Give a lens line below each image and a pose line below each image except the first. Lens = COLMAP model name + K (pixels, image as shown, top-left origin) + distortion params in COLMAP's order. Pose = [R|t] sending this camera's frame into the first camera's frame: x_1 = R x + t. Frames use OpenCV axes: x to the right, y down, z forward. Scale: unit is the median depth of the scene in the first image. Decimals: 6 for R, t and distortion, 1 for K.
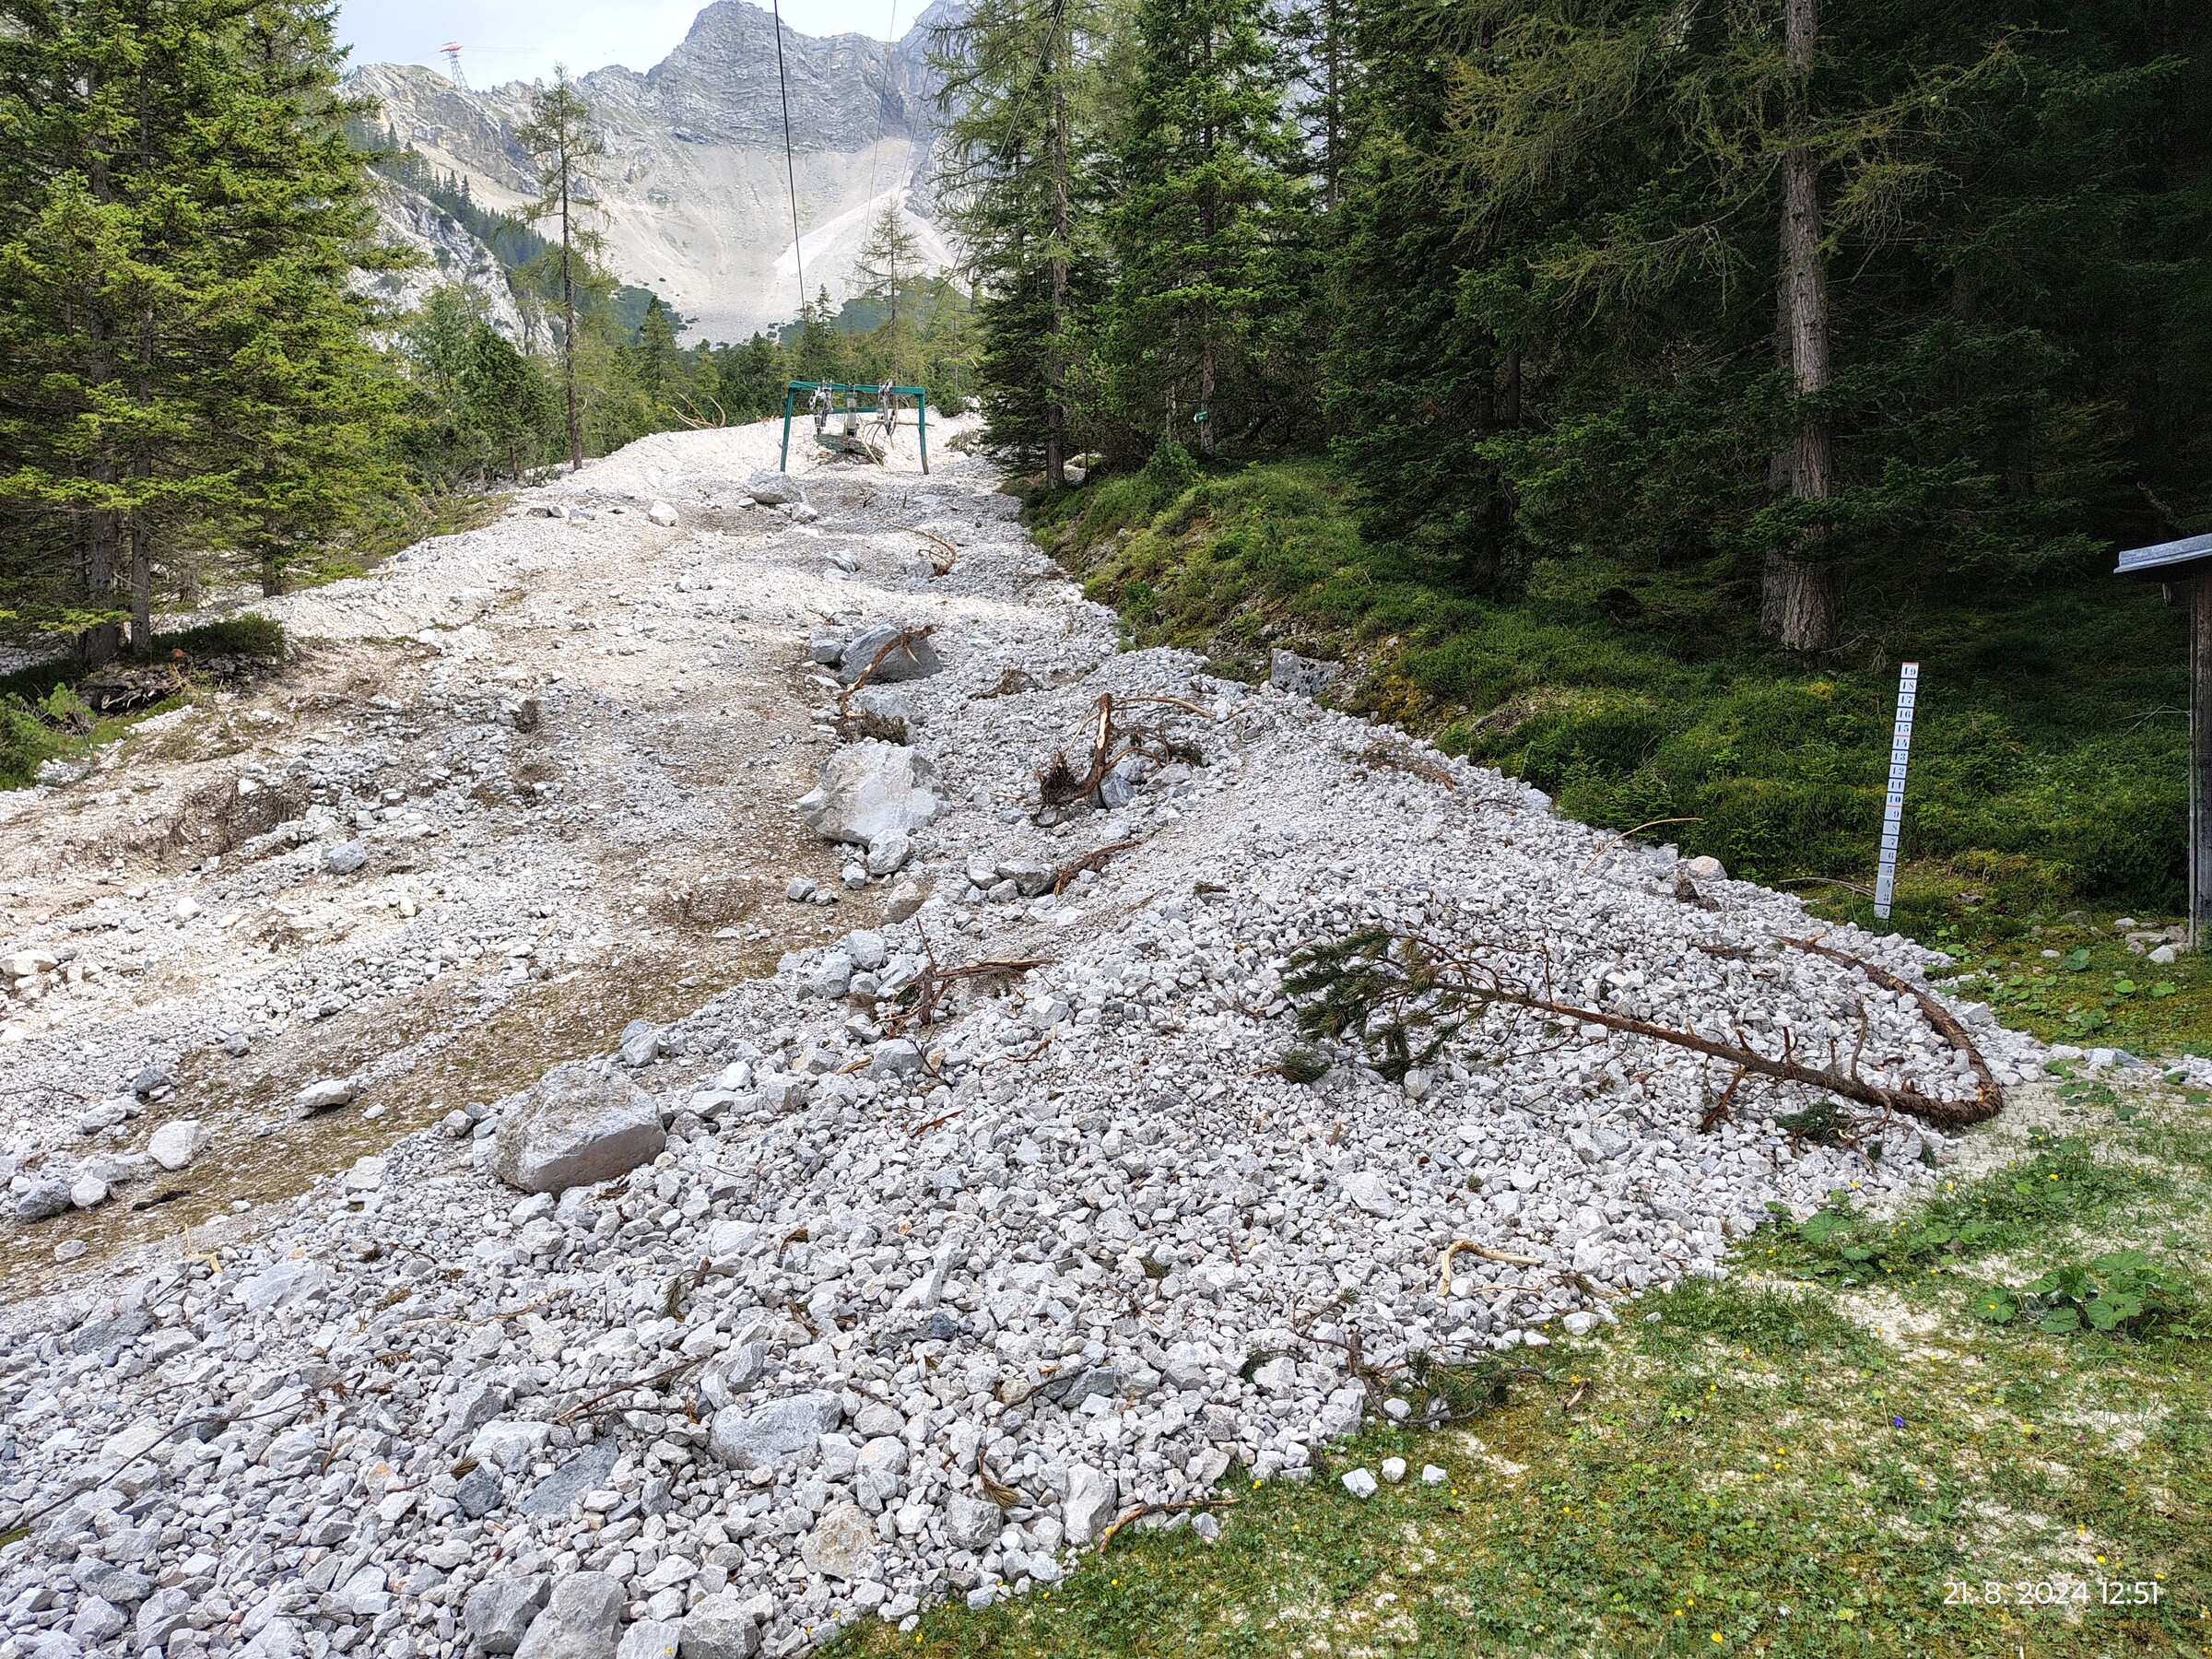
lens RADIAL K [[1563.7, 0, 1106.0], [0, 1563.7, 829.5], [0, 0, 1]] dist [0.051250, -0.078910]
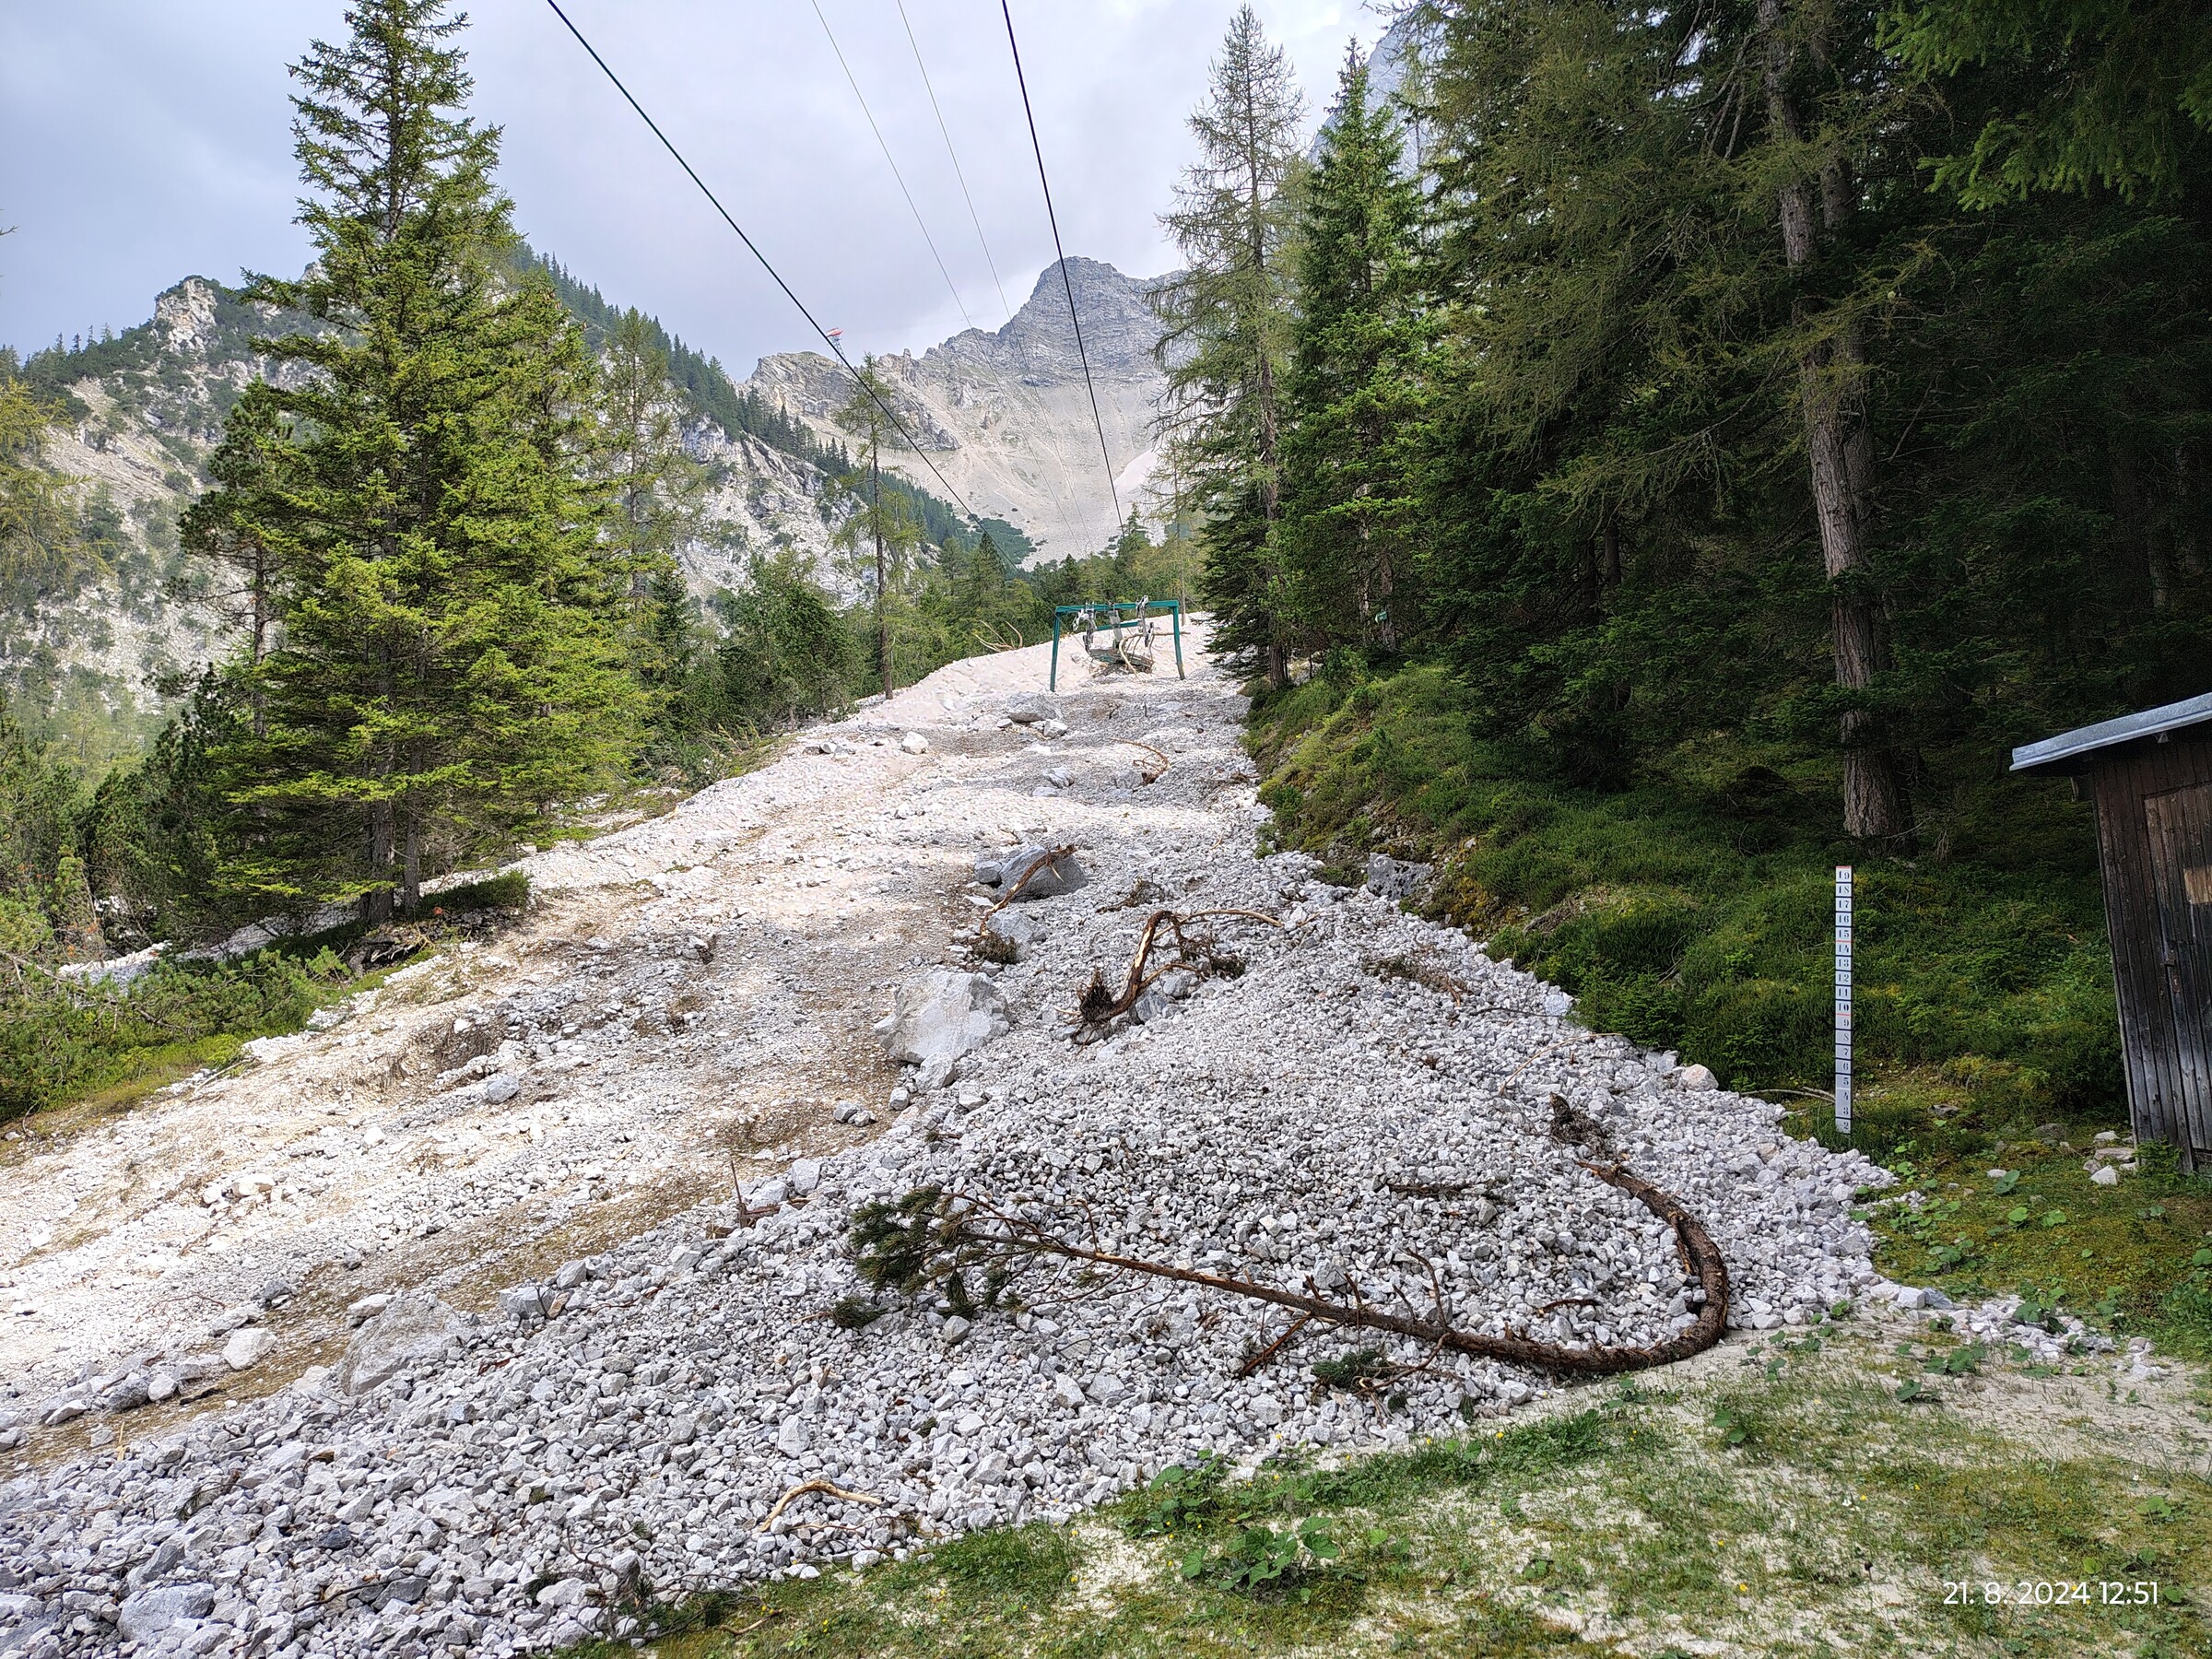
lens RADIAL K [[1558.0, 0, 1102.2], [0, 1558.0, 791.2], [0, 0, 1]] dist [0.049228, -0.068039]
pose [[0.968215, -0.064935, -0.241542, 0.216471], [0.032003, 0.989937, -0.137844, -0.023012], [0.248062, 0.125732, 0.960550, -0.039007]]
